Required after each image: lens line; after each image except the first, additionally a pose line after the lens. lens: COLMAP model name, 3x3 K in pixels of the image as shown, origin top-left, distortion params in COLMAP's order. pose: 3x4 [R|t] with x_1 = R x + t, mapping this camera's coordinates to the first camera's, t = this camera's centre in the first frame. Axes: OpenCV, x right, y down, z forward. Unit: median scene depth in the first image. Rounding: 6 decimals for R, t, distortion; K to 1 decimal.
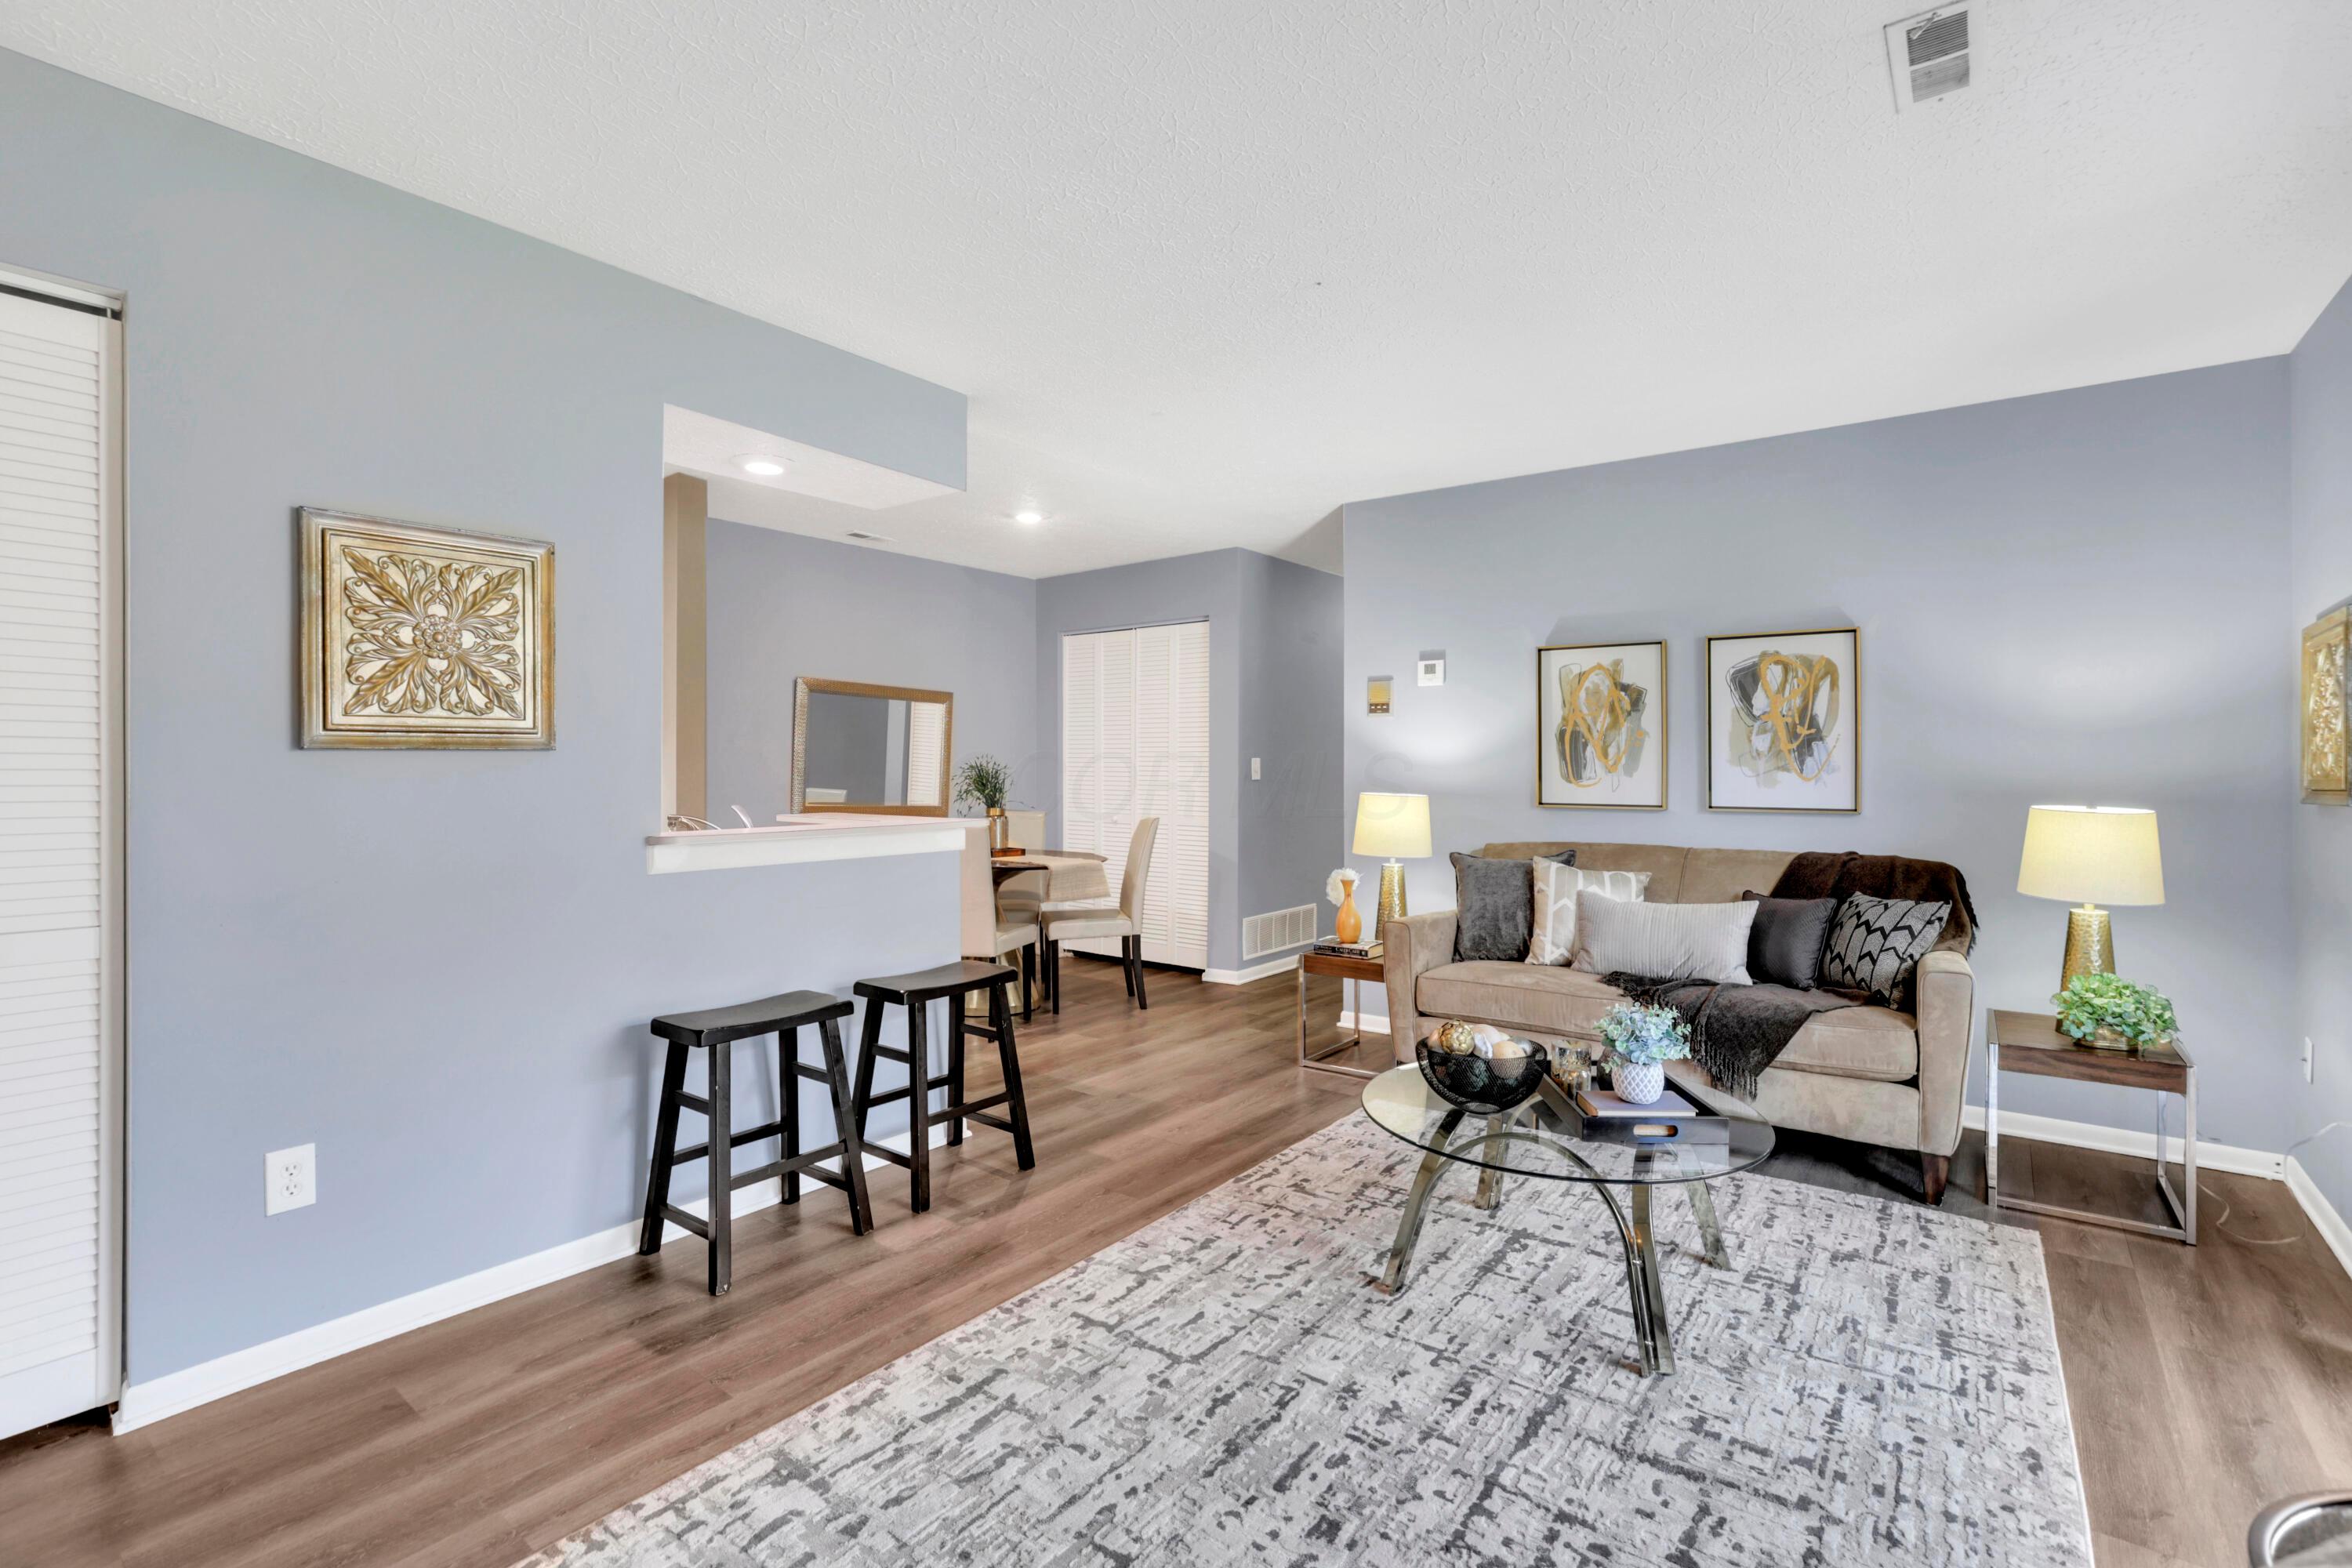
lens RADIAL K [[1074.0, 0, 1177.4], [0, 1074.0, 778.5], [0, 0, 1]] dist [-0.026717, 0.005325]
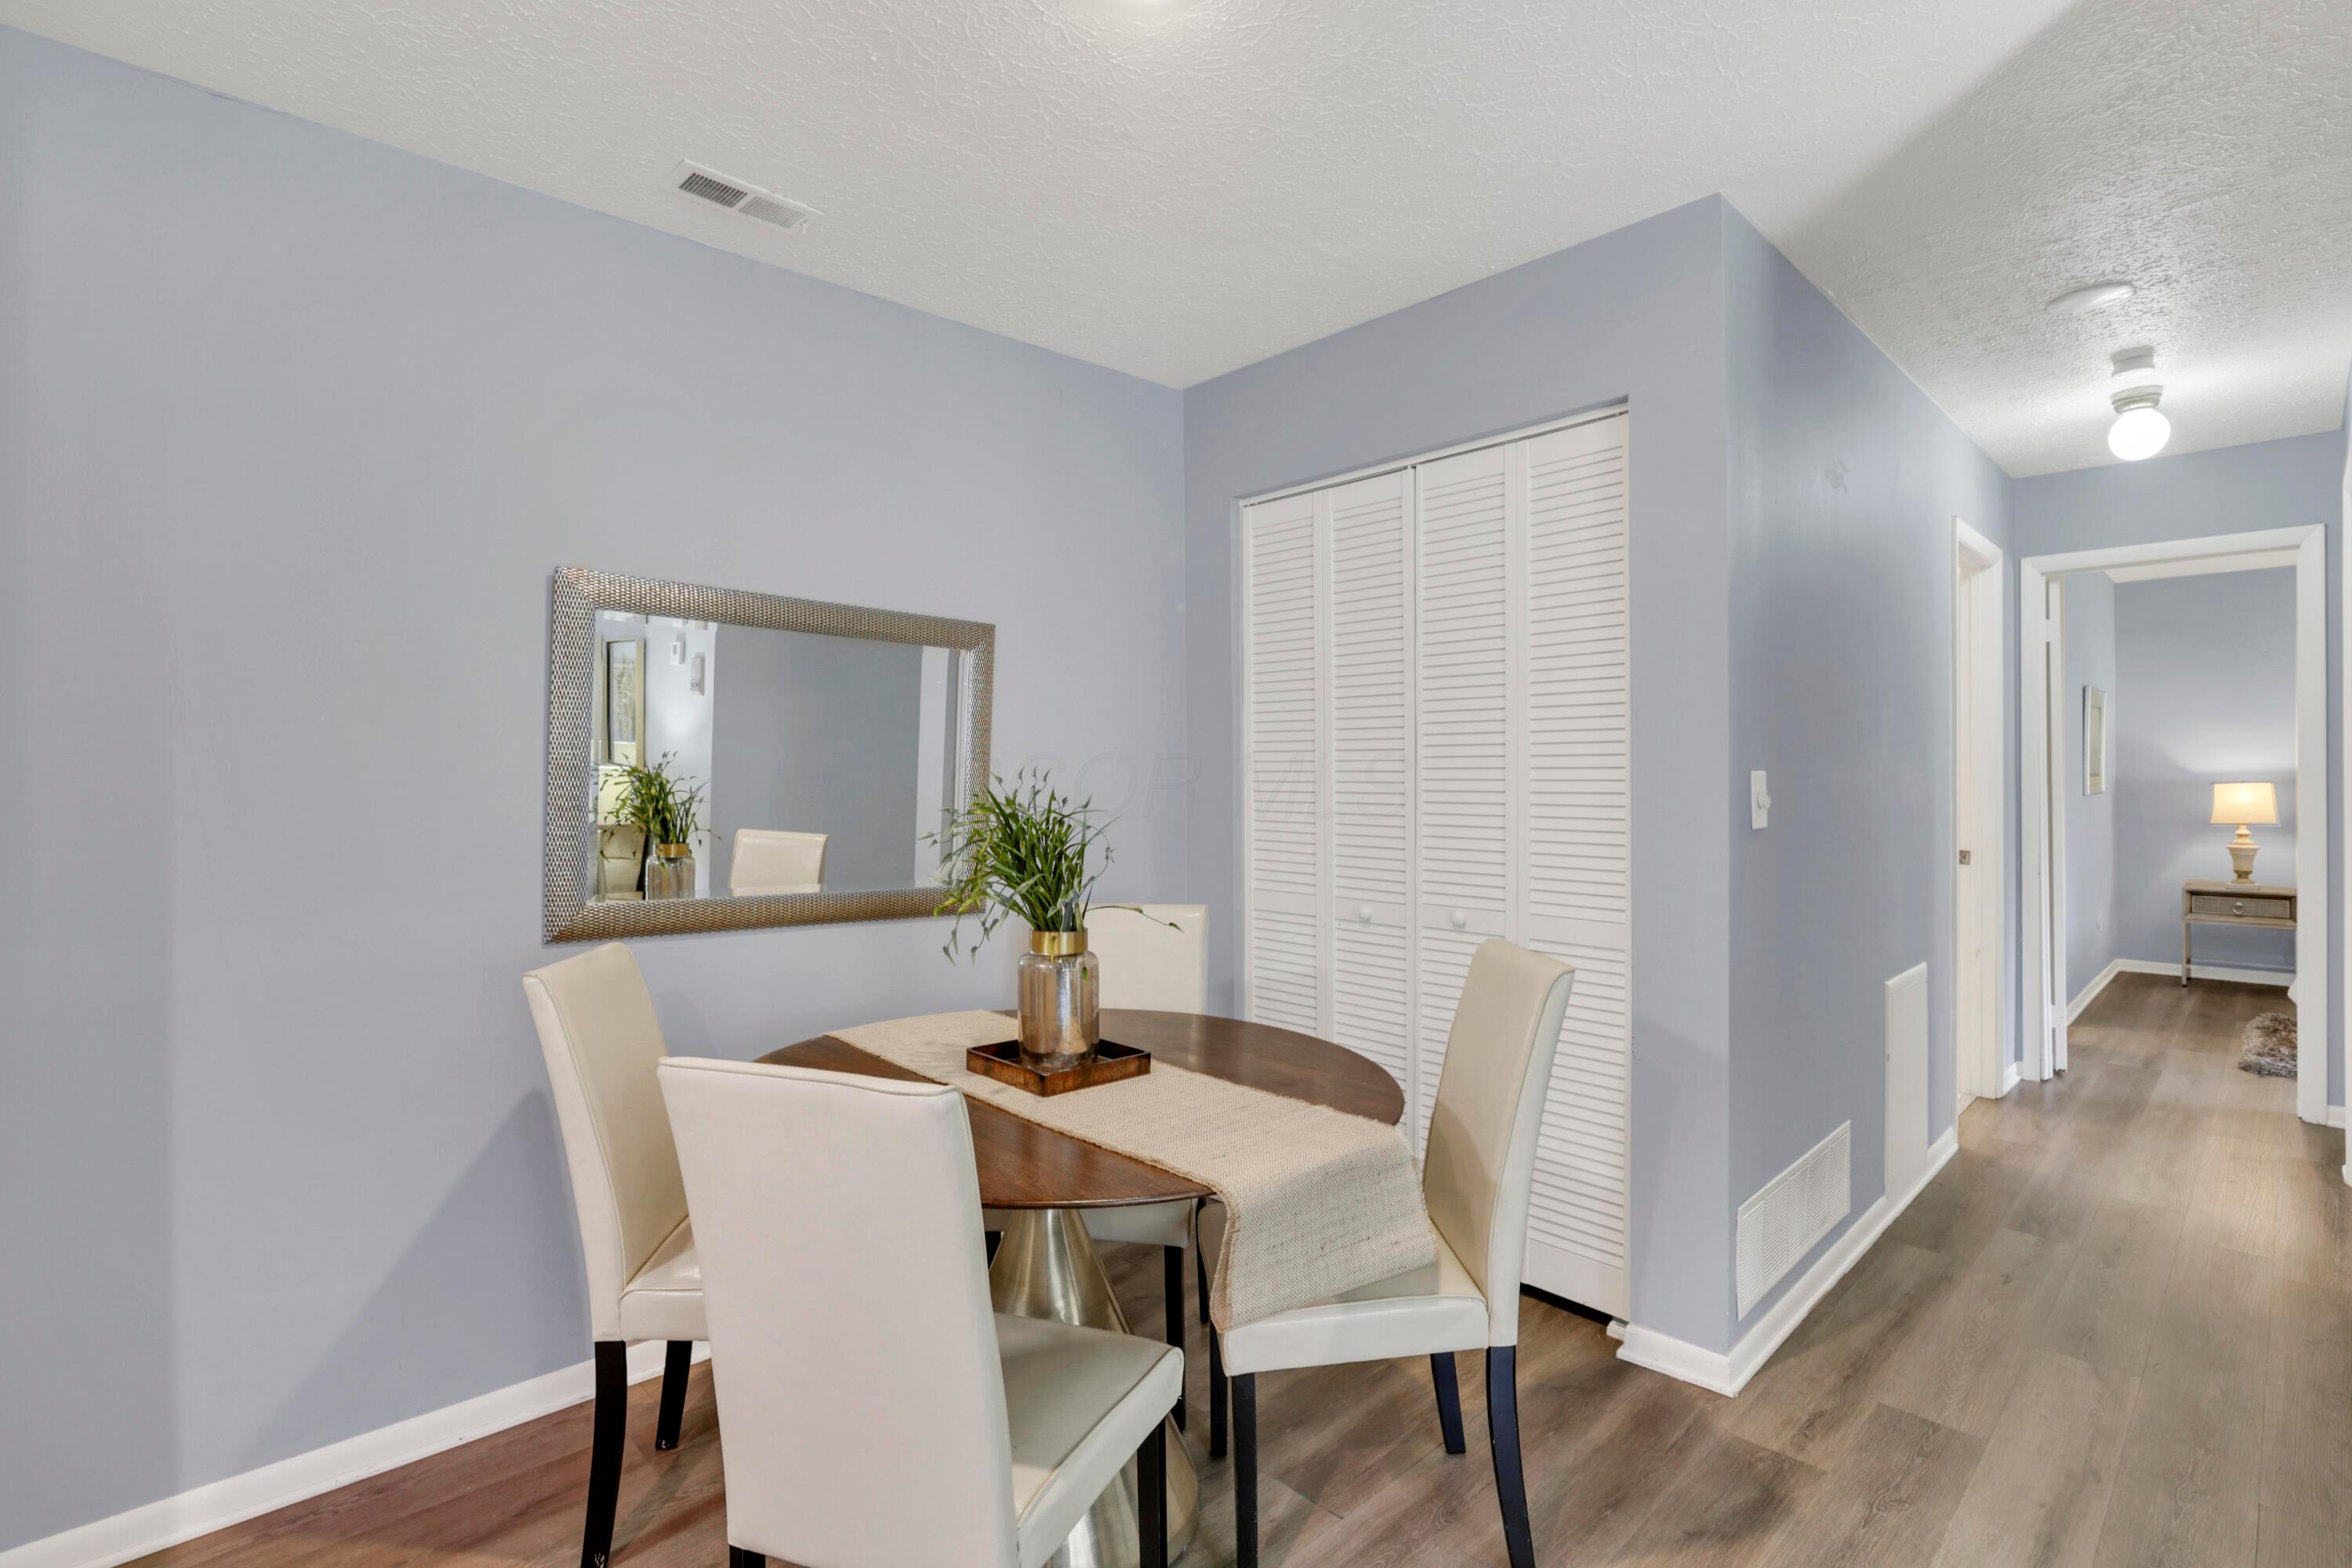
lens RADIAL K [[1074.0, 0, 1161.5], [0, 1074.0, 777.4], [0, 0, 1]] dist [-0.026717, 0.005325]
pose [[0.987650, -0.006132, -0.156556, -0.076187], [0.006643, 0.999974, 0.002739, -0.017264], [0.156535, -0.003746, 0.987665, 0.596074]]
